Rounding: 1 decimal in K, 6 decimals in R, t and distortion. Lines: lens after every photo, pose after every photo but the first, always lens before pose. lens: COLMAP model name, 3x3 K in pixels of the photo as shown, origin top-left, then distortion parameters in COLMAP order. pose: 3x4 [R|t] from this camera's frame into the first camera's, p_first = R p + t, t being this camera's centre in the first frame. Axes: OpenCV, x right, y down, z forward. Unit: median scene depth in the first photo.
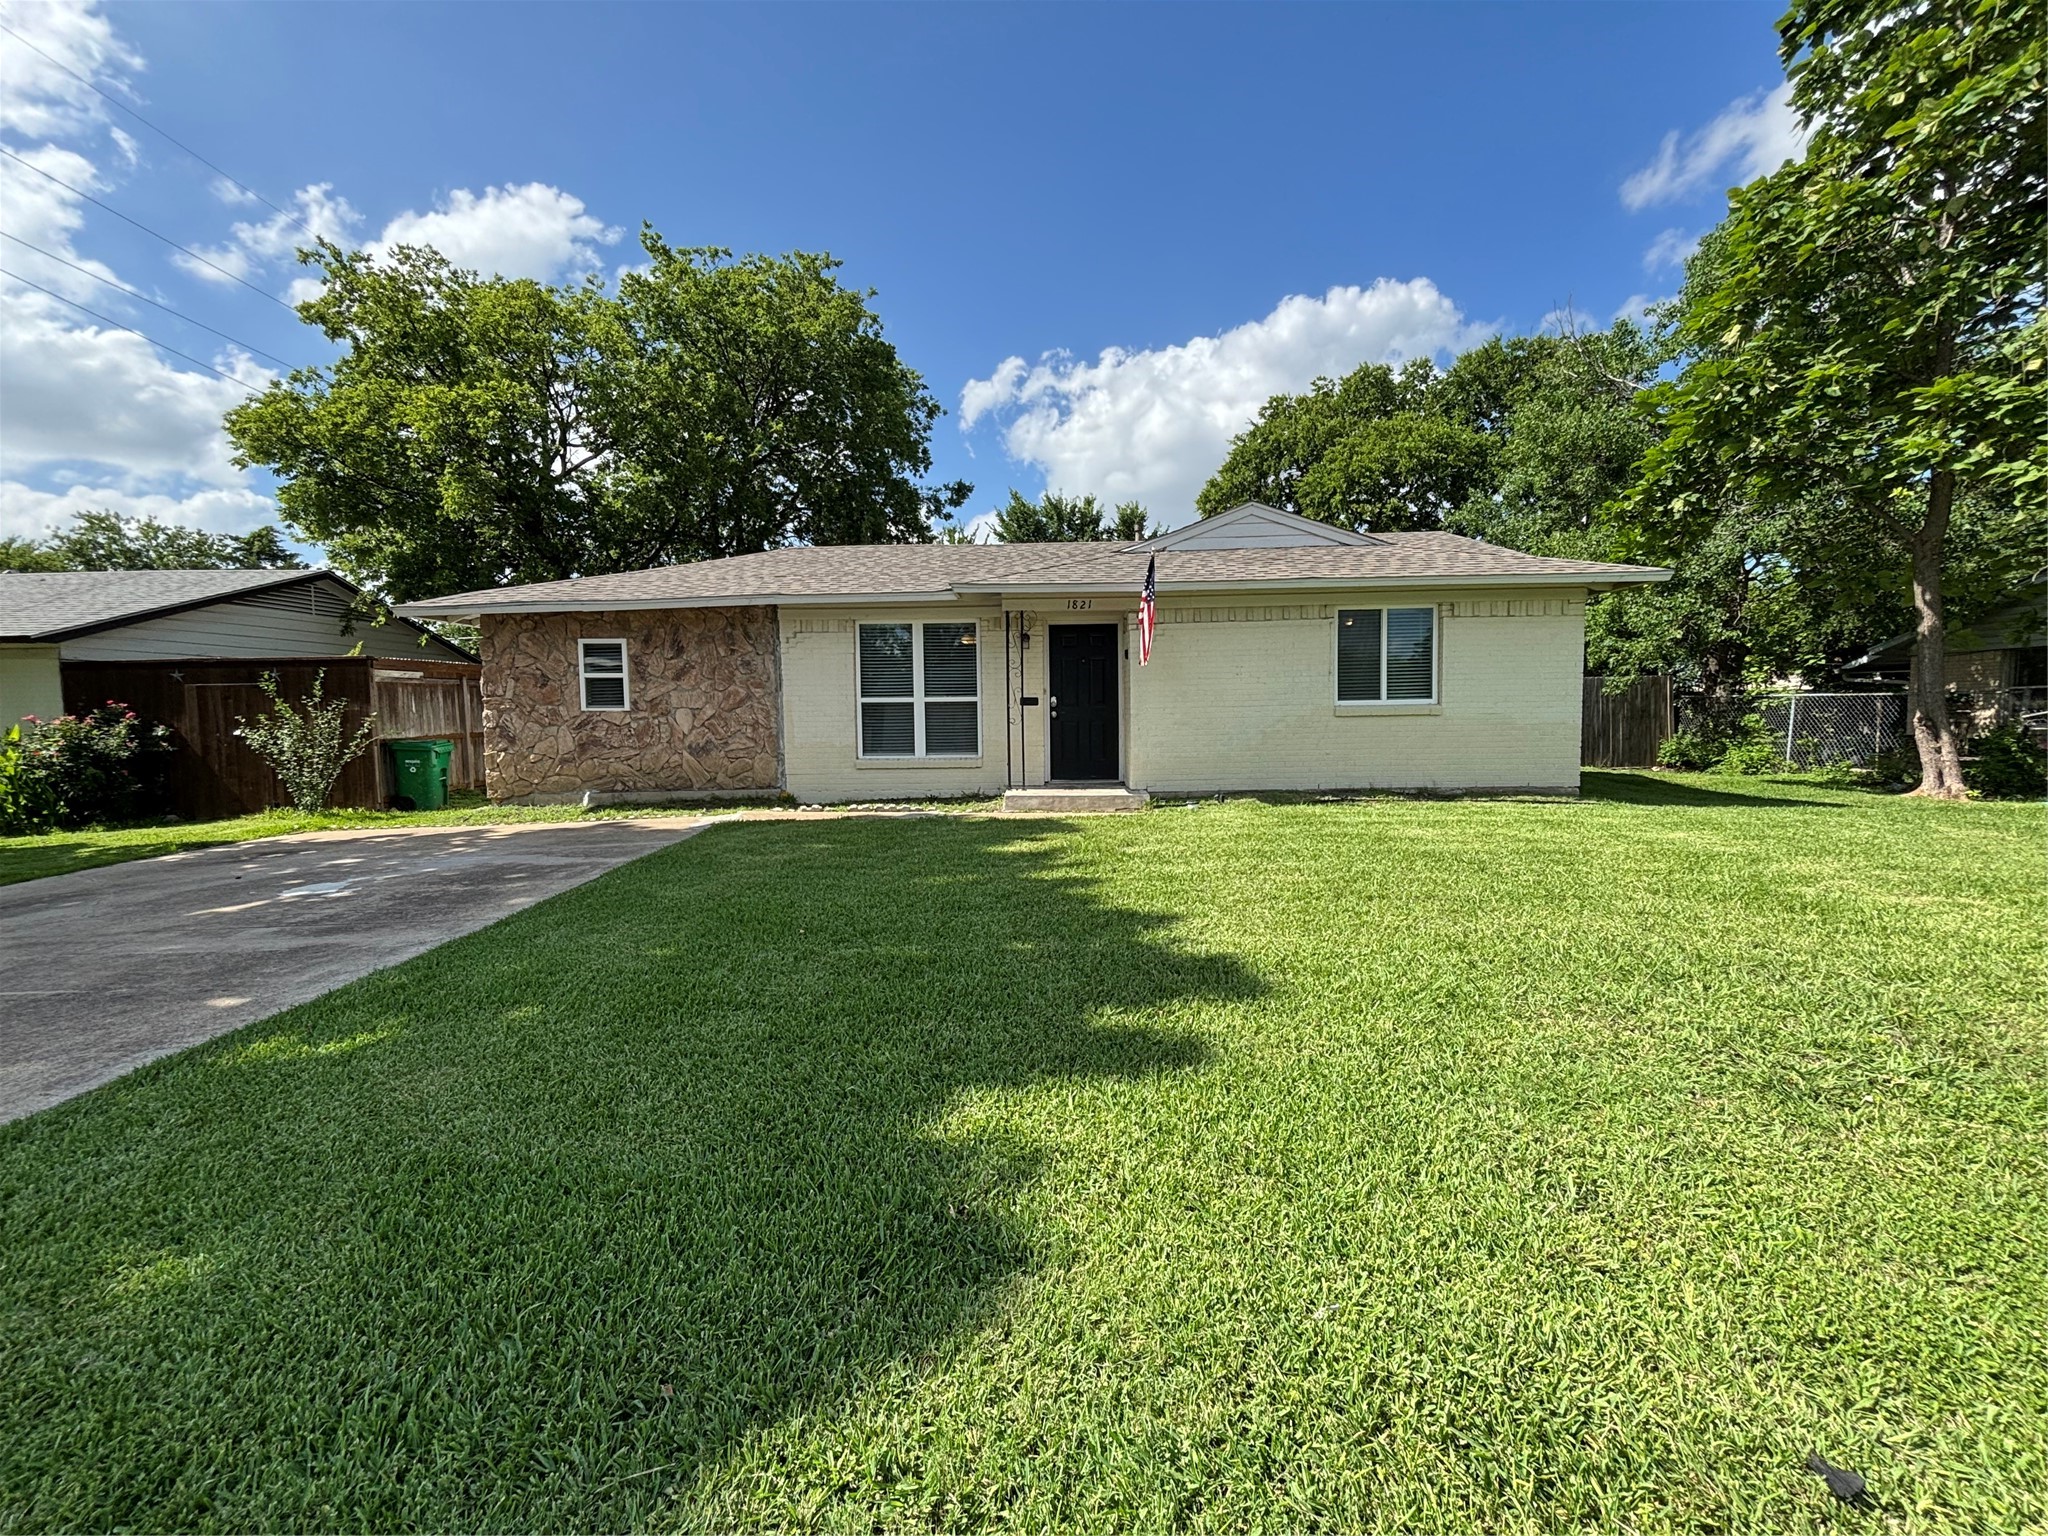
lens RADIAL K [[824.5, 0, 1020.9], [0, 824.5, 766.9], [0, 0, 1]] dist [-0.000828, -0.000259]
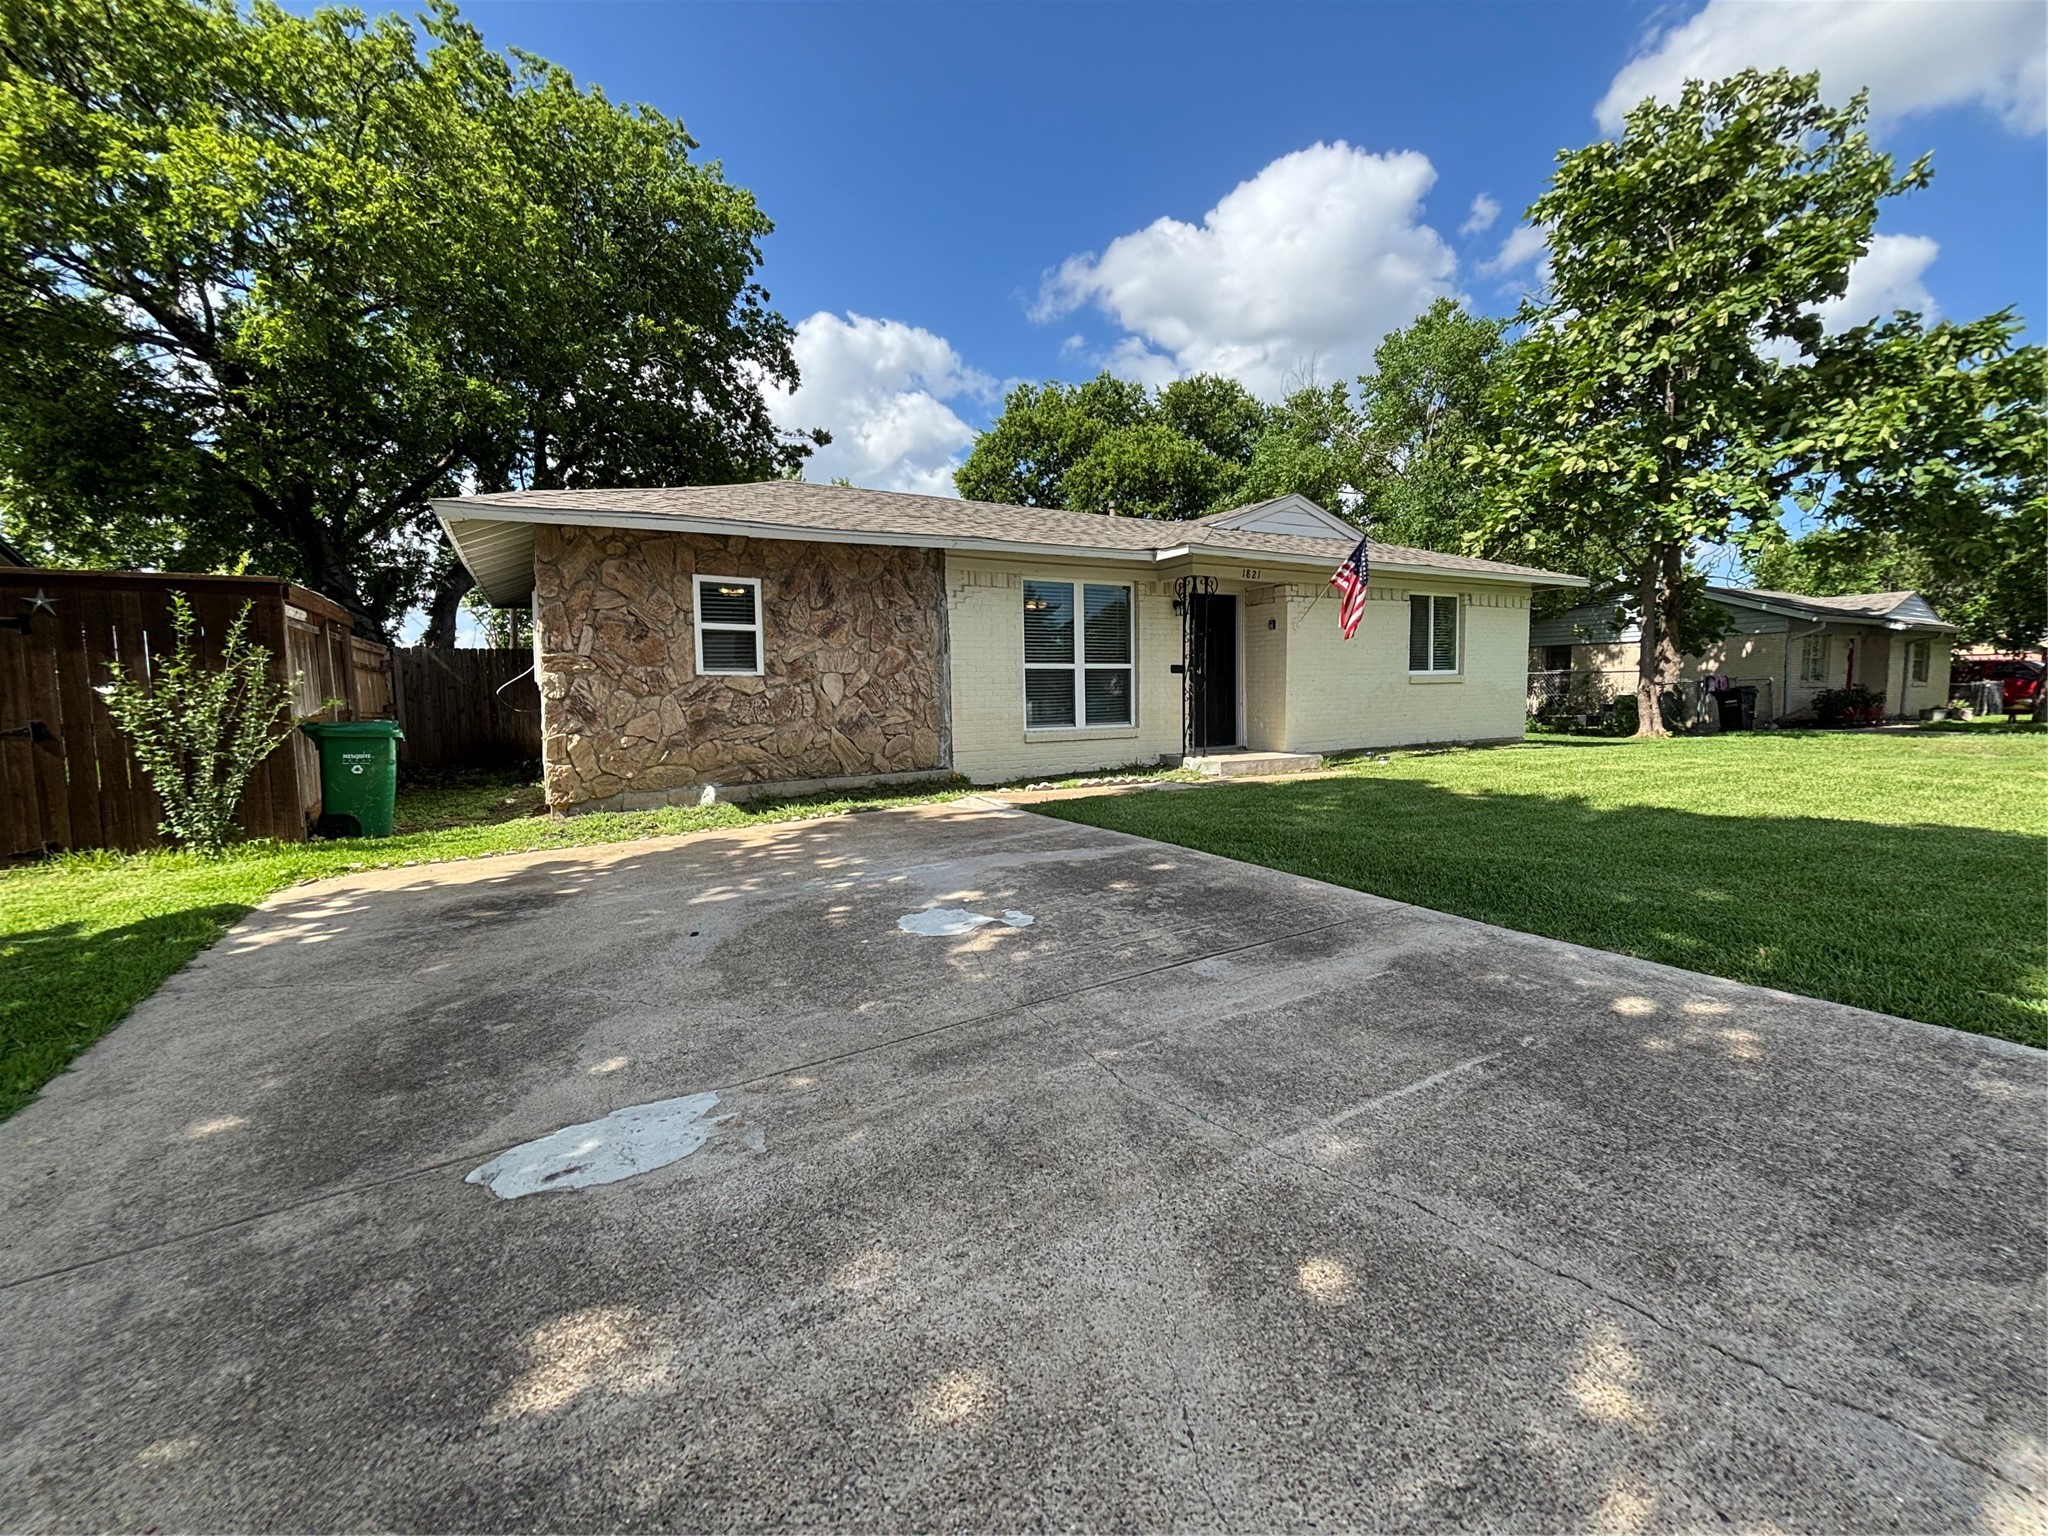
lens RADIAL K [[824.5, 0, 1020.9], [0, 824.5, 766.9], [0, 0, 1]] dist [-0.000828, -0.000259]
pose [[0.863985, -0.046841, 0.501334, -0.653986], [0.040290, 0.998902, 0.023895, 0.006921], [-0.501903, -0.000446, 0.864924, 0.231548]]
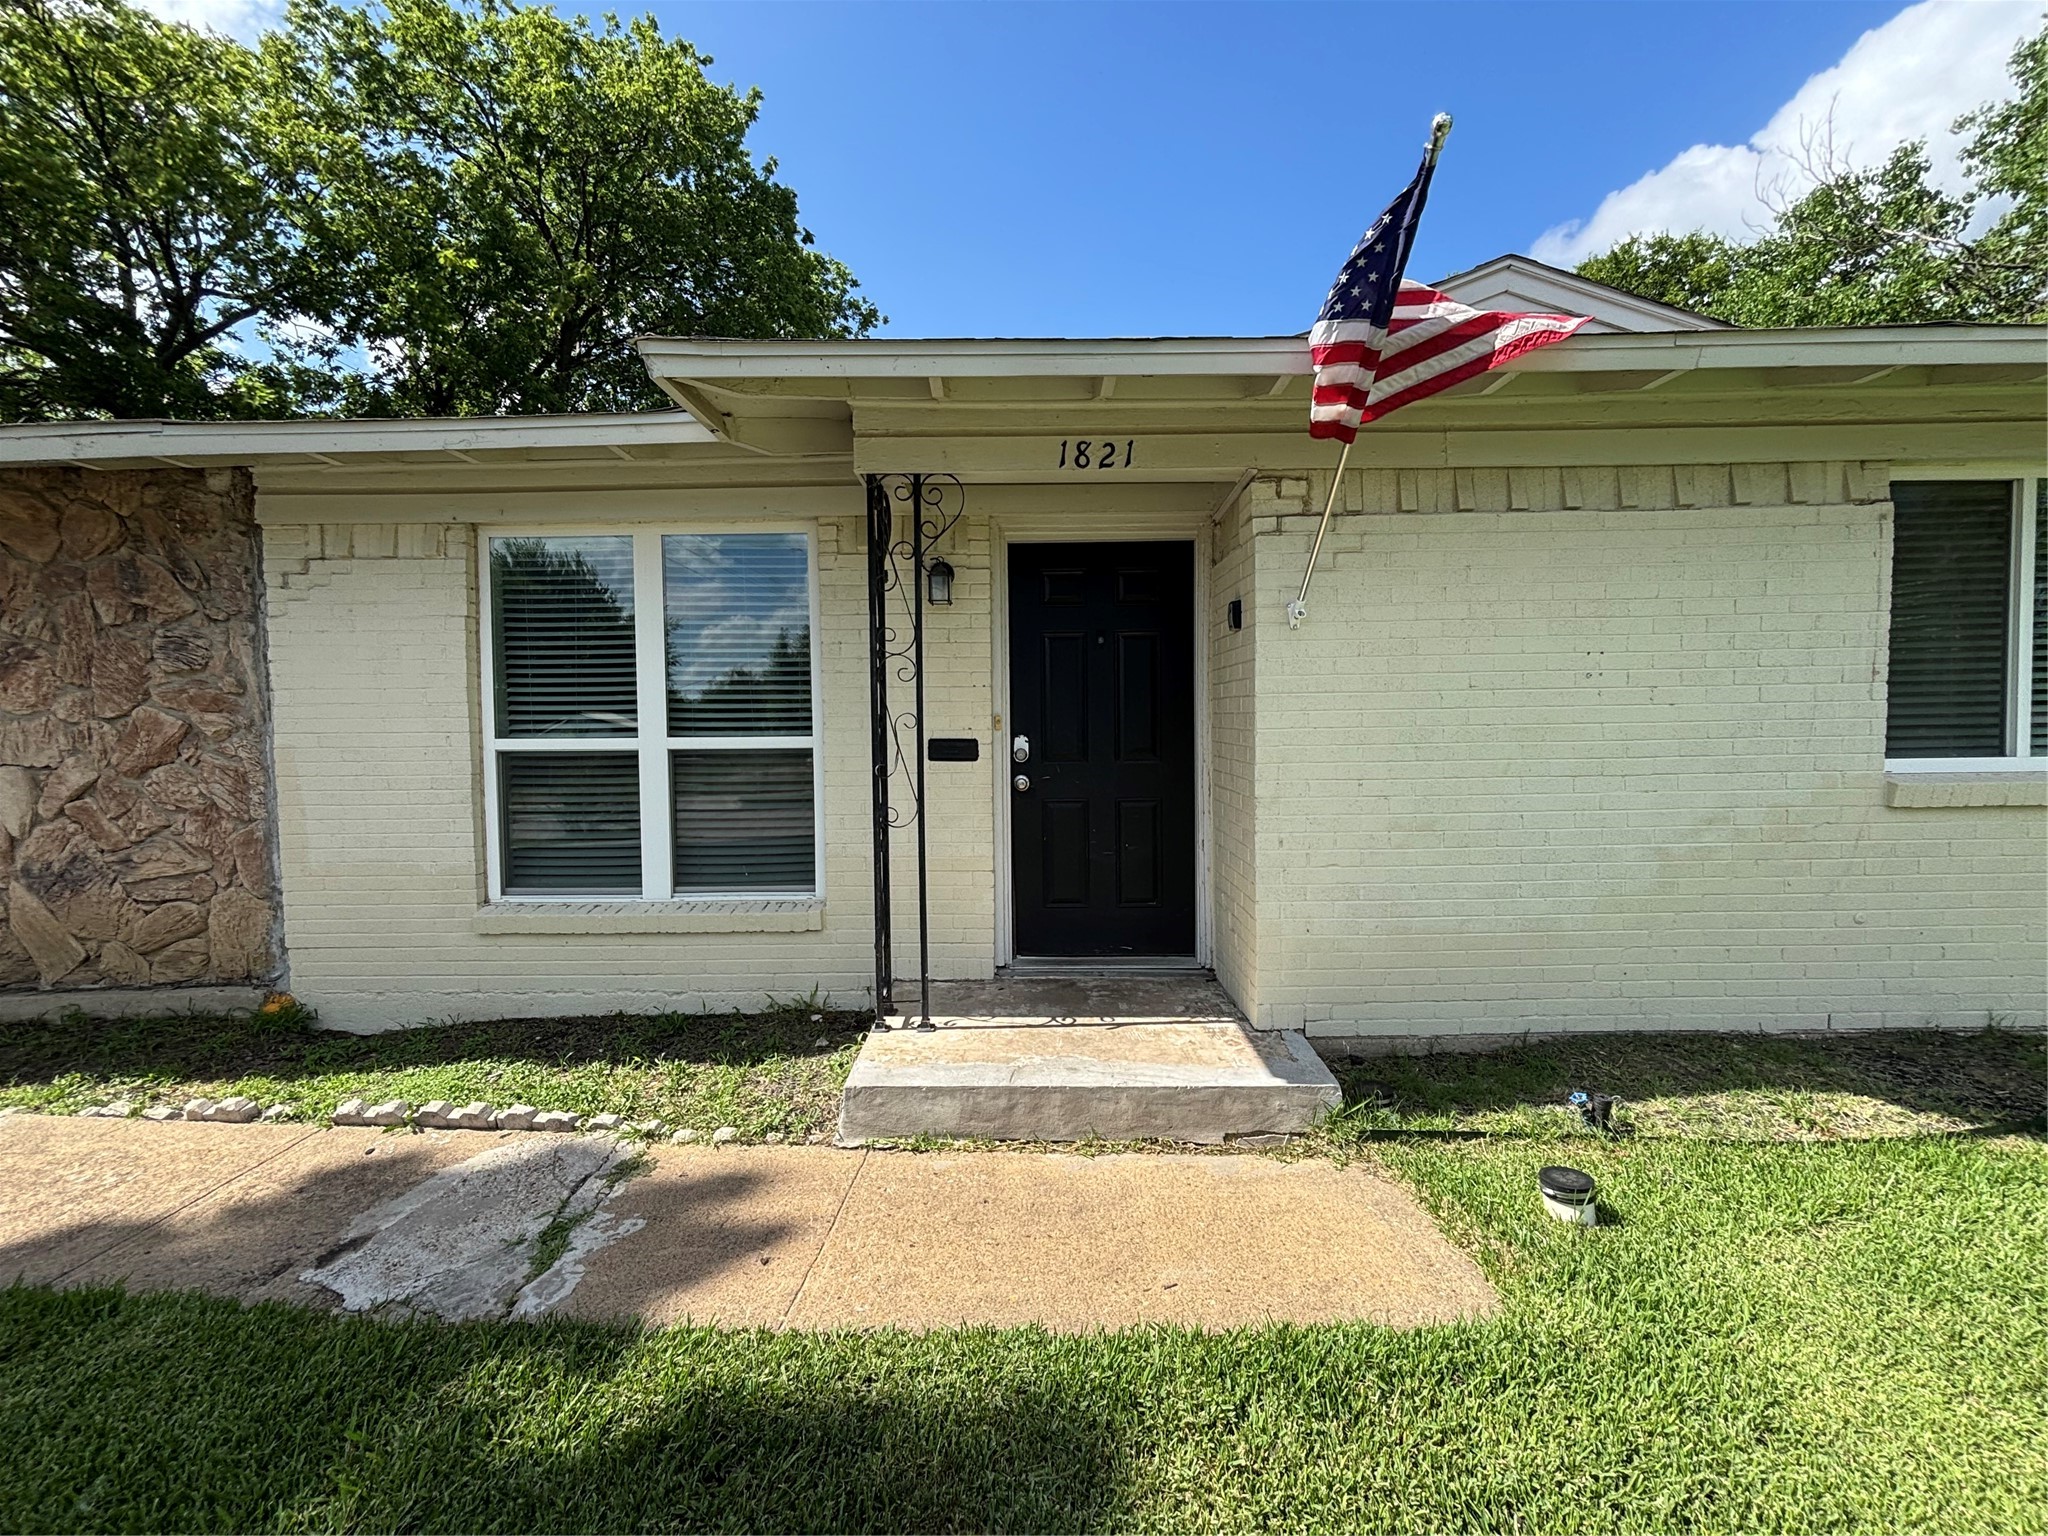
lens RADIAL K [[833.9, 0, 1018.6], [0, 833.9, 760.6], [0, 0, 1]] dist [-0.001521, -0.000093]
pose [[0.999894, 0.002327, 0.014357, 0.033902], [-0.001980, 0.999705, -0.024200, -0.065747], [-0.014409, 0.024169, 0.999604, 0.627438]]
